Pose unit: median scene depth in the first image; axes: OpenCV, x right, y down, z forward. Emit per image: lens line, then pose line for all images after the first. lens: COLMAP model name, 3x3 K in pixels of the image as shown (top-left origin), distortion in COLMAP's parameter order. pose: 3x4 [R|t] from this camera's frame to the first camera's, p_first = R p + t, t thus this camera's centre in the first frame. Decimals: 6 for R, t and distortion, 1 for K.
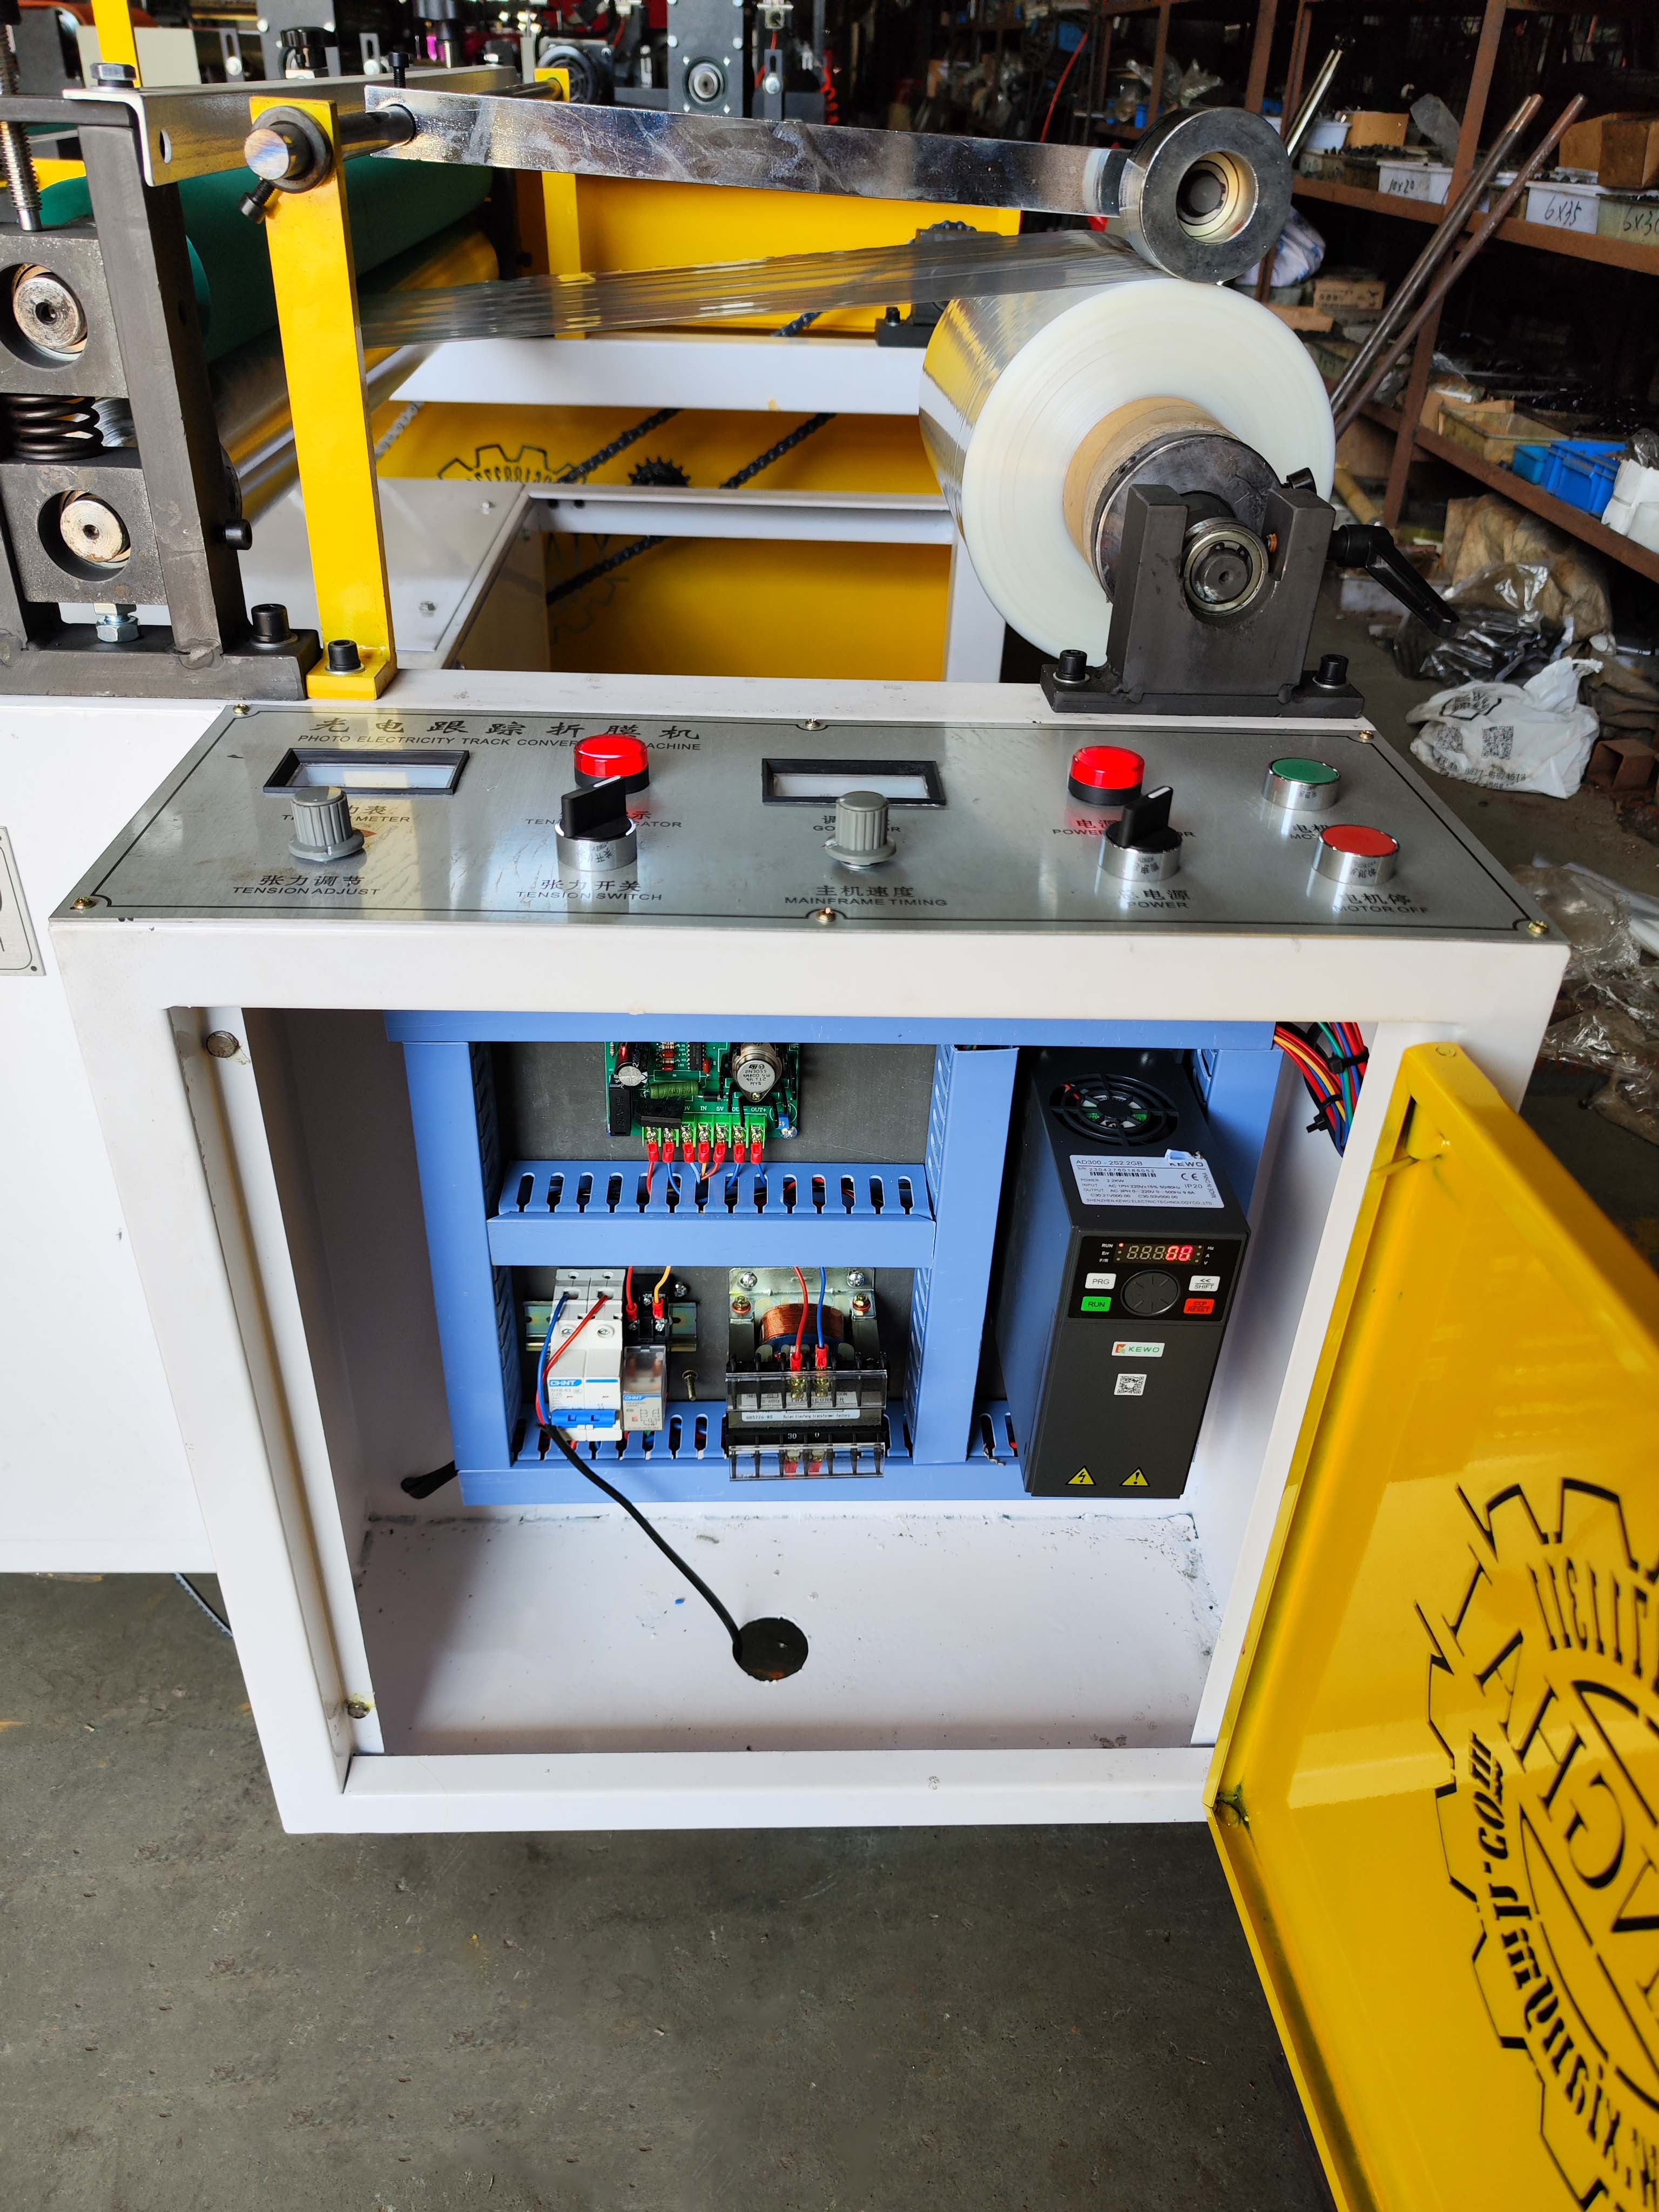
lens RADIAL K [[1591.2, 0, 837.9], [0, 1591.2, 1113.1], [0, 0, 1]] dist [0.004689, 0.000326]
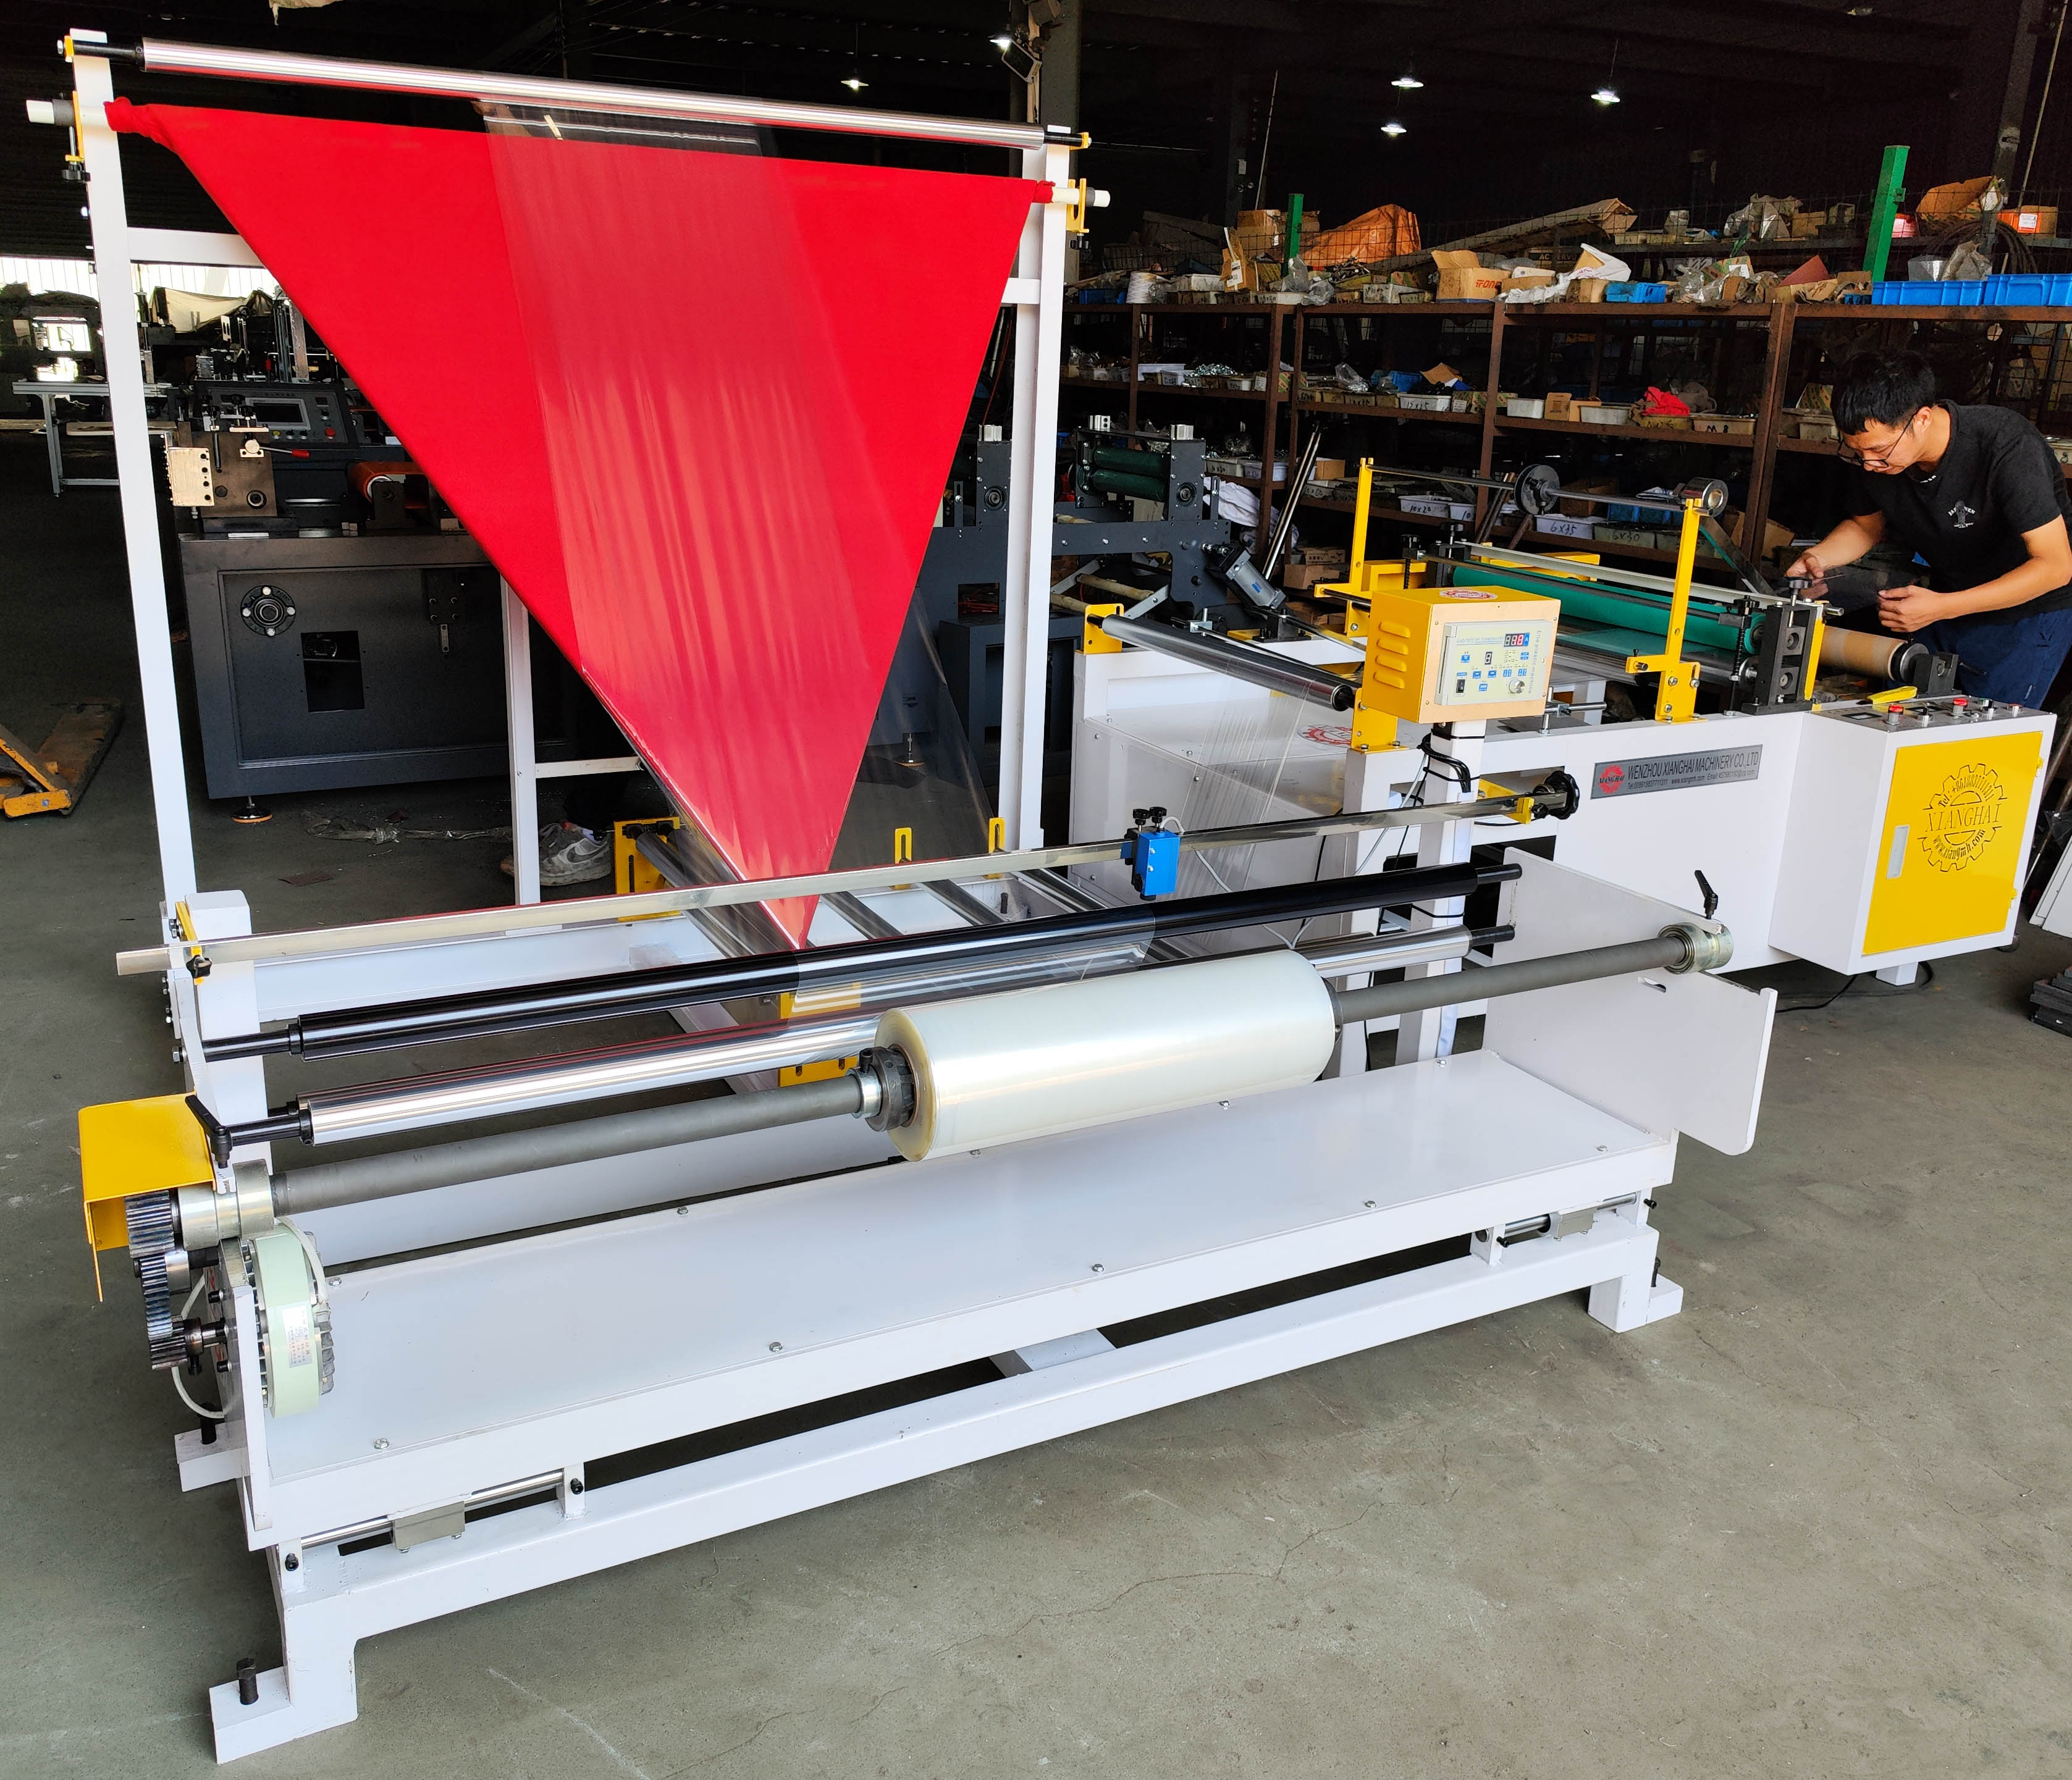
lens RADIAL K [[1818.6, 0, 1036.4], [0, 1818.6, 869.5], [0, 0, 1]] dist [0.072171, -0.077000]
pose [[0.902883, -0.134510, 0.408300, -1.111278], [0.240110, 0.945618, -0.219437, 0.197164], [-0.356579, 0.296163, 0.886080, -0.682338]]
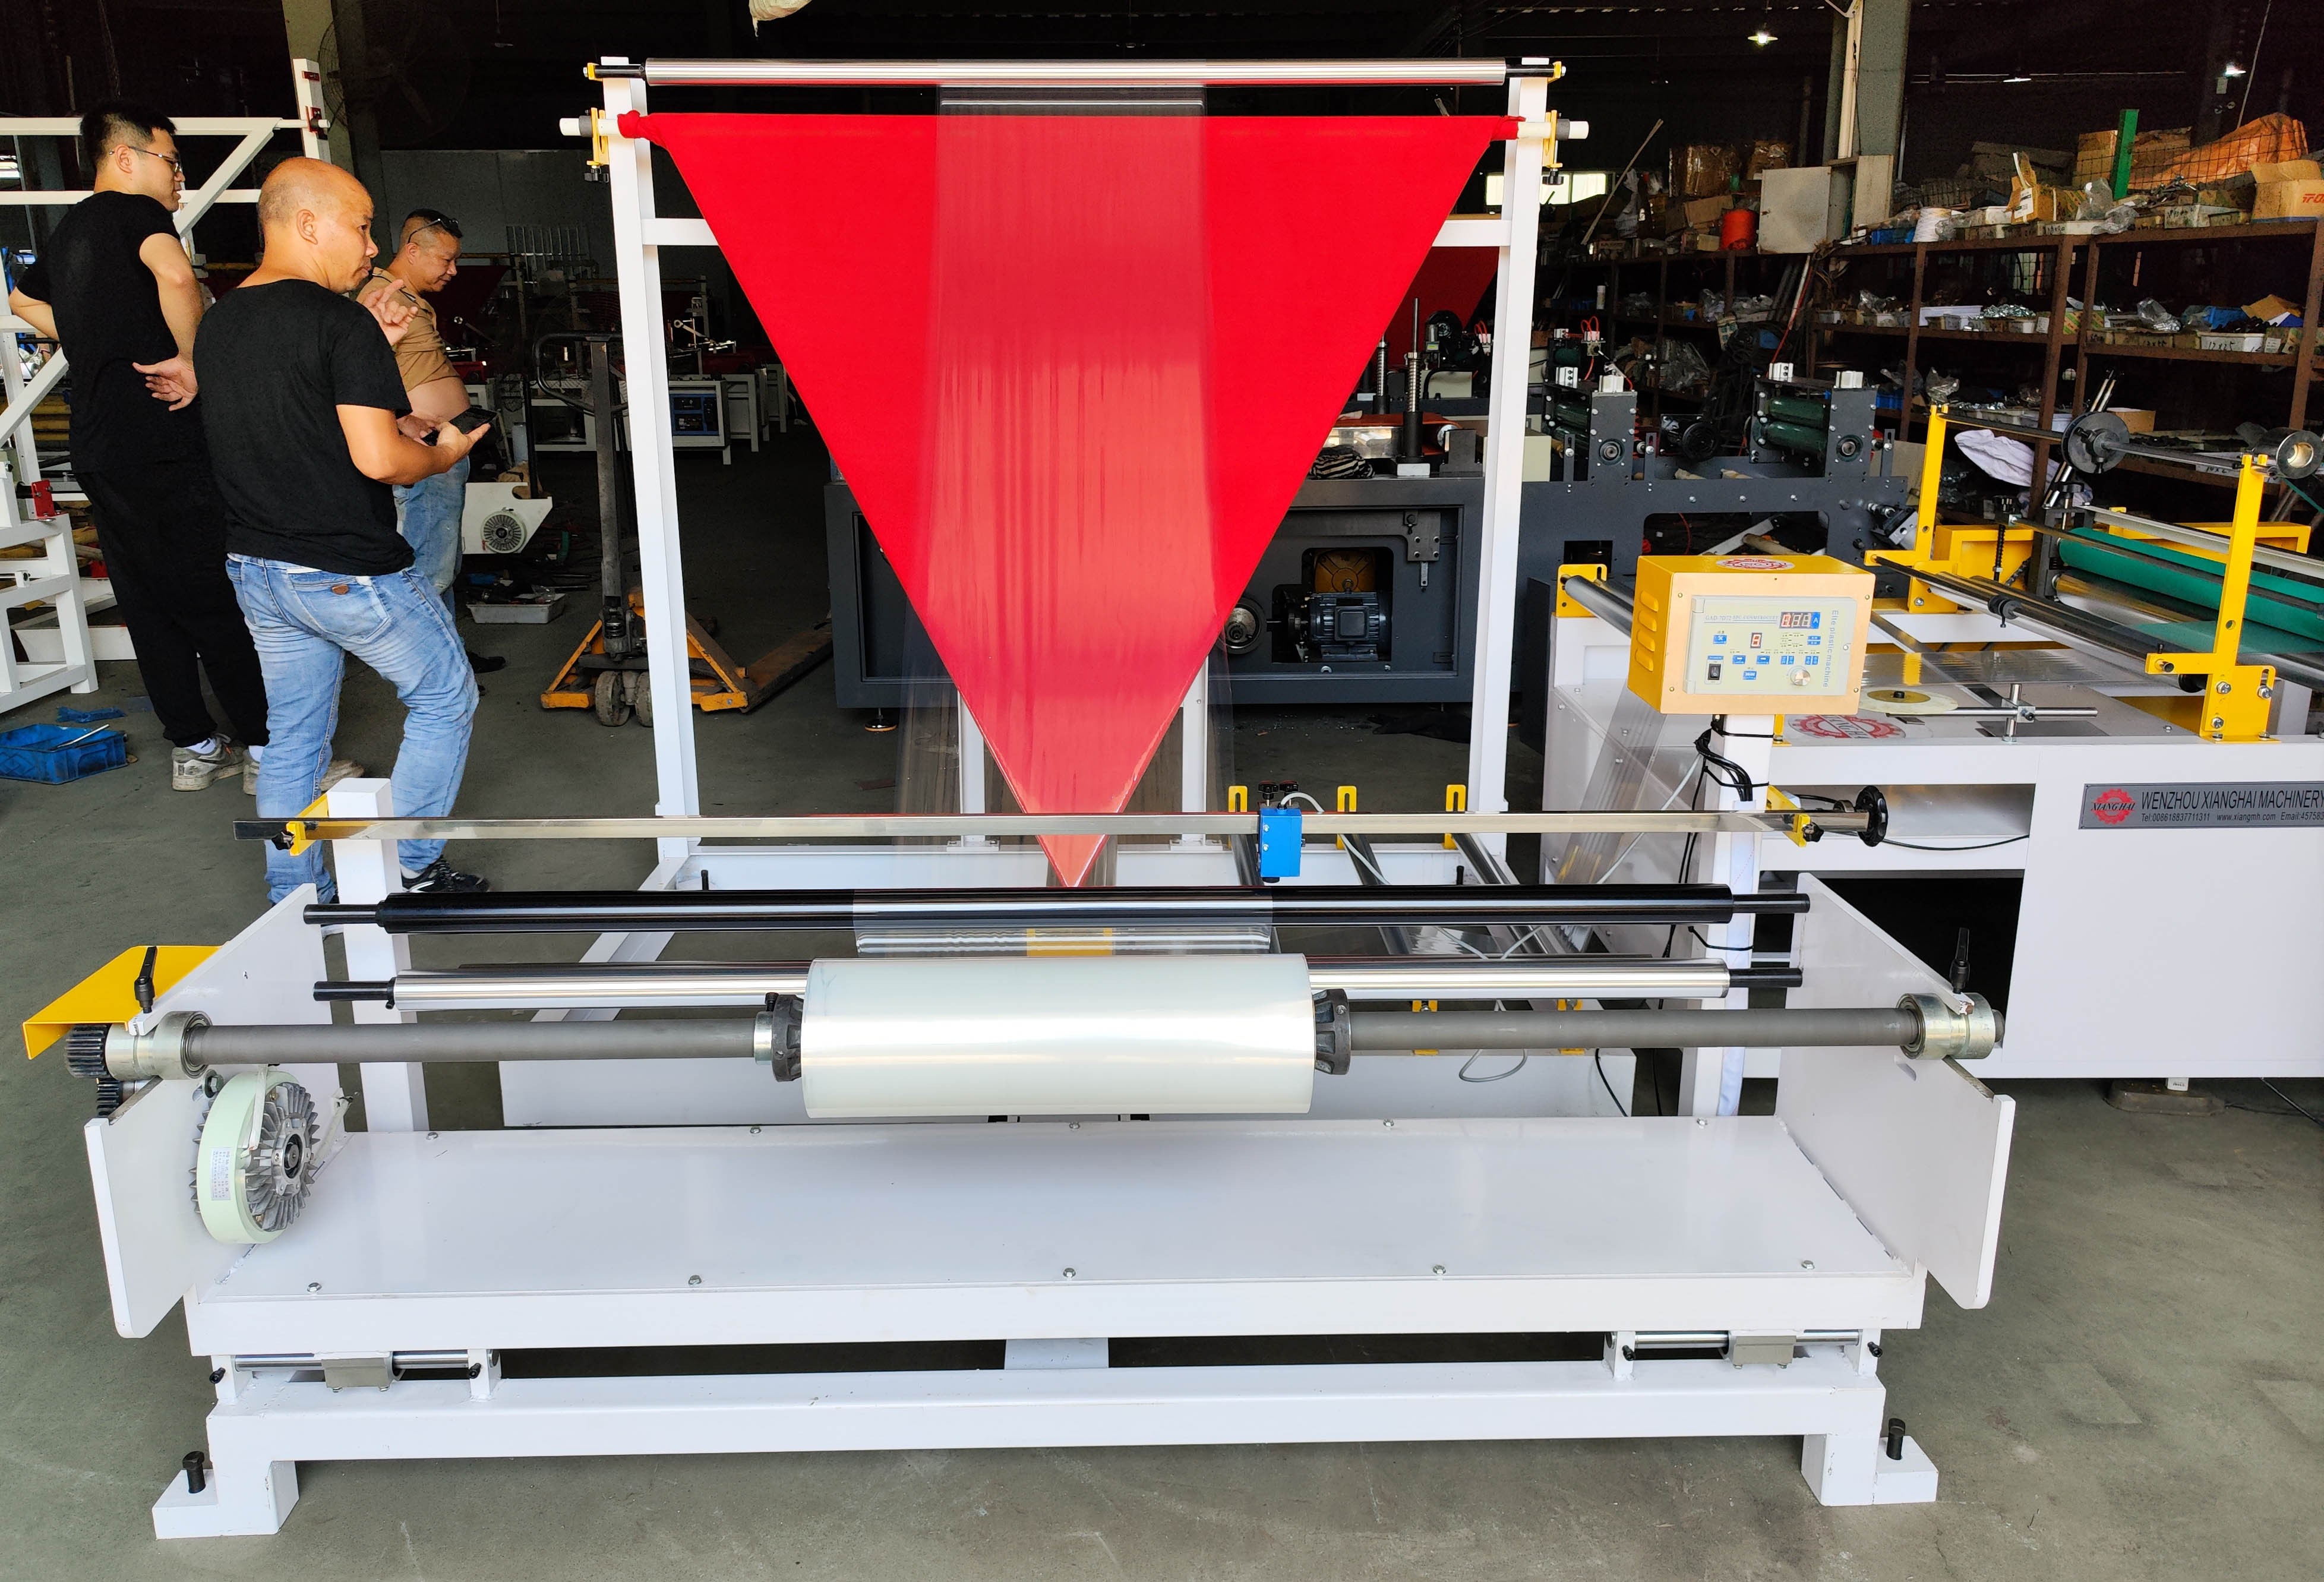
lens RADIAL K [[1755.7, 0, 1123.8], [0, 1755.7, 730.8], [0, 0, 1]] dist [0.040972, -0.030052]
pose [[0.998631, -0.037526, -0.036434, -0.743041], [0.023687, 0.945538, -0.324649, 0.216577], [0.046633, 0.323341, 0.945133, -0.671387]]
